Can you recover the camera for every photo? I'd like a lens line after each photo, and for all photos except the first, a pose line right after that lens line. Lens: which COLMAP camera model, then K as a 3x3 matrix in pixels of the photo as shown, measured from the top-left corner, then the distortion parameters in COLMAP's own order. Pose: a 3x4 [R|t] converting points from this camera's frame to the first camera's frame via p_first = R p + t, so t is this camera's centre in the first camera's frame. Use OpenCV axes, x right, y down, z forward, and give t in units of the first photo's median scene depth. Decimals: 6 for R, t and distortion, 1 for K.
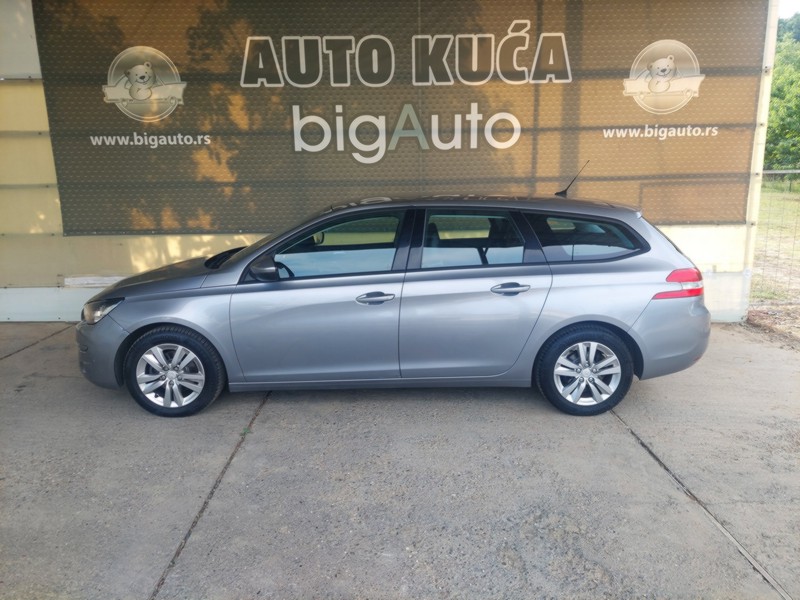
lens RADIAL K [[586.8, 0, 408.0], [0, 586.8, 286.7], [0, 0, 1]] dist [0.037492, -0.025515]
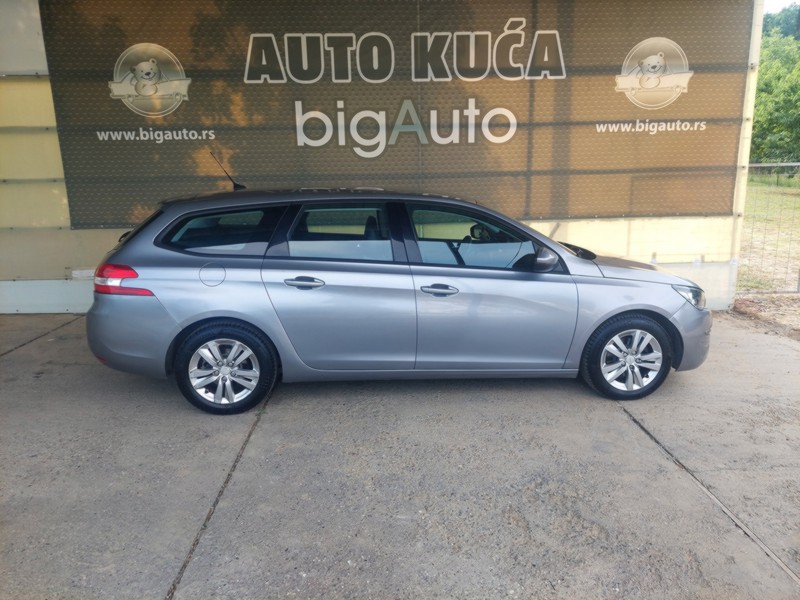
lens RADIAL K [[588.3, 0, 408.1], [0, 588.3, 289.1], [0, 0, 1]] dist [0.038639, -0.029184]
pose [[0.999871, -0.005280, 0.015147, -0.016067], [0.005107, 0.999921, 0.011443, 0.009040], [-0.015206, -0.011364, 0.999820, -0.035709]]
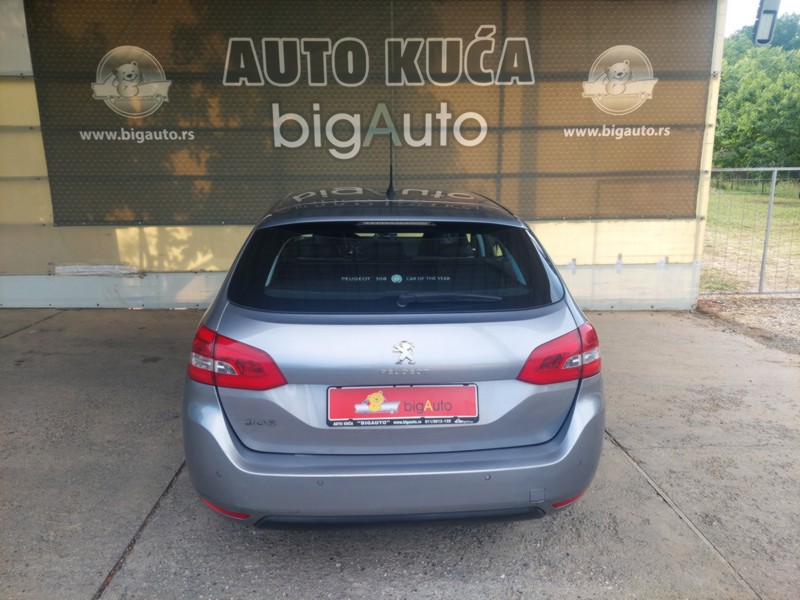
lens RADIAL K [[589.9, 0, 403.8], [0, 589.9, 298.3], [0, 0, 1]] dist [0.036037, -0.025053]
pose [[0.999795, 0.002062, 0.020131, 0.019529], [-0.002339, 0.999902, 0.013772, 0.027235], [-0.020100, -0.013817, 0.999702, -0.074300]]
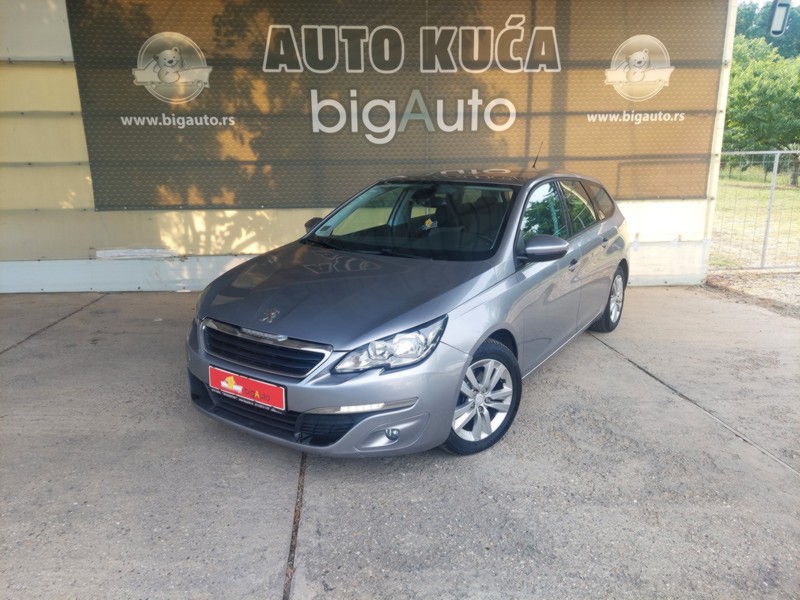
lens RADIAL K [[590.3, 0, 402.5], [0, 590.3, 299.9], [0, 0, 1]] dist [0.040220, -0.033094]
pose [[0.996954, -0.015342, 0.076473, -0.116292], [0.012494, 0.999215, 0.037582, 0.042110], [-0.076990, -0.036512, 0.996363, -0.121427]]
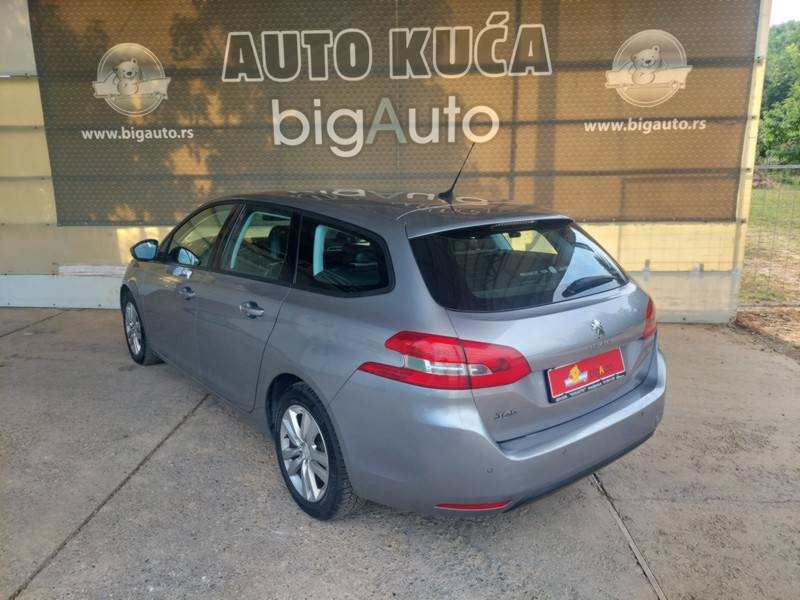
lens RADIAL K [[590.7, 0, 397.6], [0, 590.7, 293.1], [0, 0, 1]] dist [0.027849, -0.015887]
pose [[0.997041, 0.019312, -0.074403, 0.101918], [-0.018186, 0.999710, 0.015788, 0.005598], [0.074686, -0.014388, 0.997103, -0.007368]]
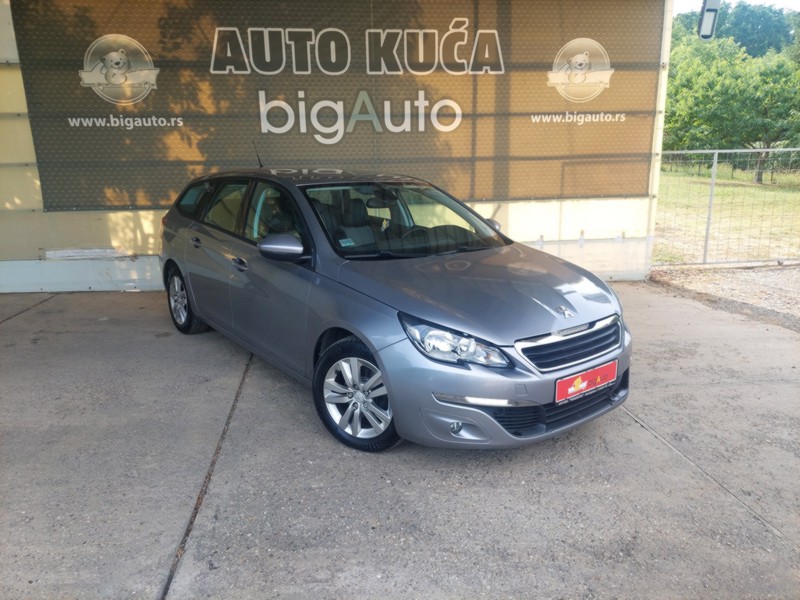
lens RADIAL K [[590.3, 0, 402.5], [0, 590.3, 299.9], [0, 0, 1]] dist [0.040220, -0.033094]
pose [[0.994514, -0.024860, 0.101610, -0.050161], [0.020817, 0.998957, 0.040651, 0.044810], [-0.102514, -0.038313, 0.993993, -0.151647]]
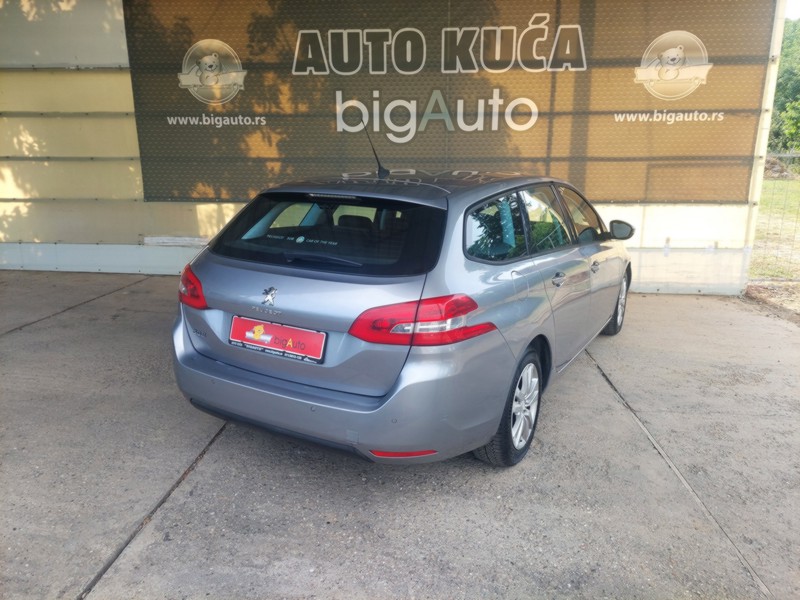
lens RADIAL K [[589.9, 0, 403.8], [0, 589.9, 298.3], [0, 0, 1]] dist [0.036037, -0.025053]
pose [[0.995136, 0.036217, -0.091616, 0.055362], [-0.032466, 0.998586, 0.042105, 0.042521], [0.093011, -0.038926, 0.994904, -0.149550]]
